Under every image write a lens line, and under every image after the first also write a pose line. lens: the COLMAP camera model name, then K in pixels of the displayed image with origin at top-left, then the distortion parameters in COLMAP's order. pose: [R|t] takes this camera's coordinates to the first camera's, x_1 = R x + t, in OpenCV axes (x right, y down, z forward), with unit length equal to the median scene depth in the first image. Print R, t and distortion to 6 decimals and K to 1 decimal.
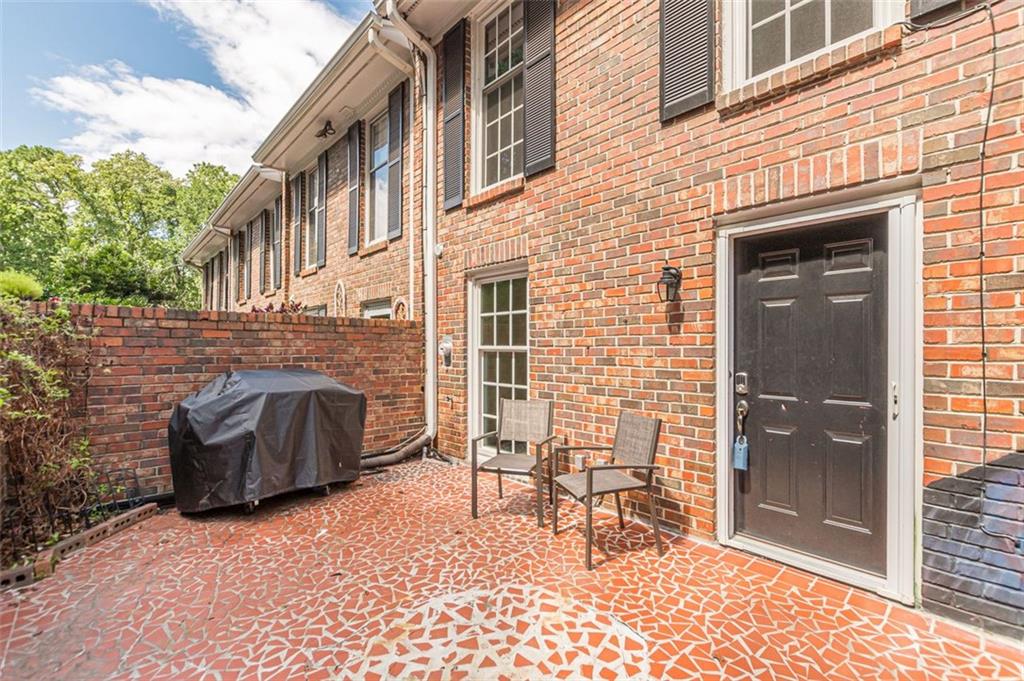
lens RADIAL K [[443.7, 0, 510.5], [0, 443.7, 344.9], [0, 0, 1]] dist [0.001818, -0.001175]
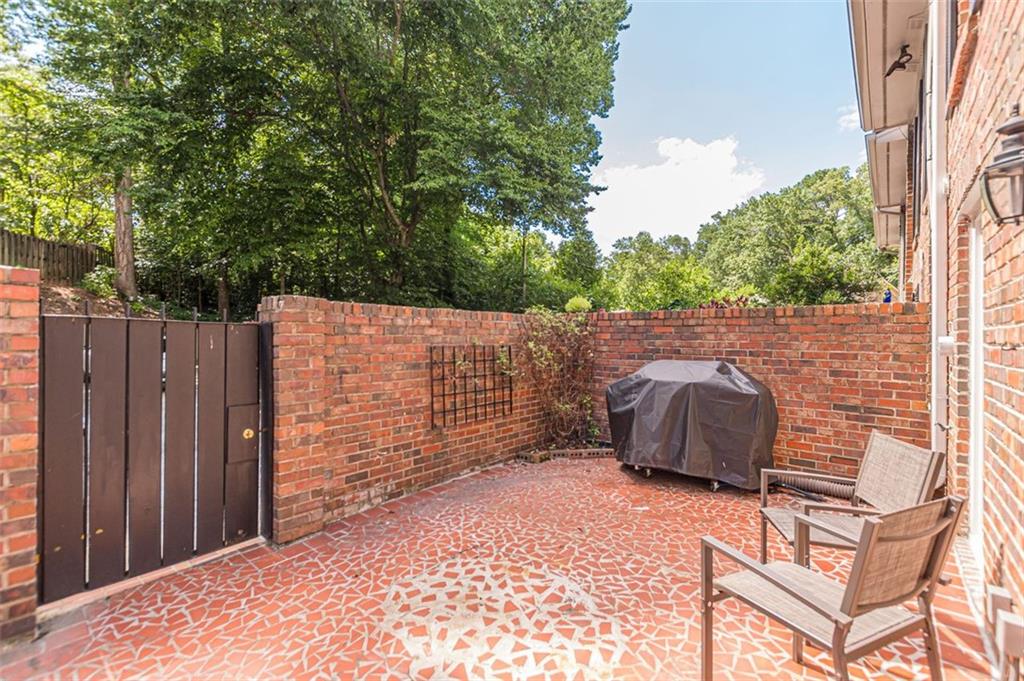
lens RADIAL K [[443.7, 0, 509.2], [0, 443.7, 335.8], [0, 0, 1]] dist [0.001818, -0.001175]
pose [[0.109610, -0.001976, -0.993973, 0.608745], [0.001096, 0.999998, -0.001867, -0.006356], [0.993974, -0.000884, 0.109612, 0.520168]]
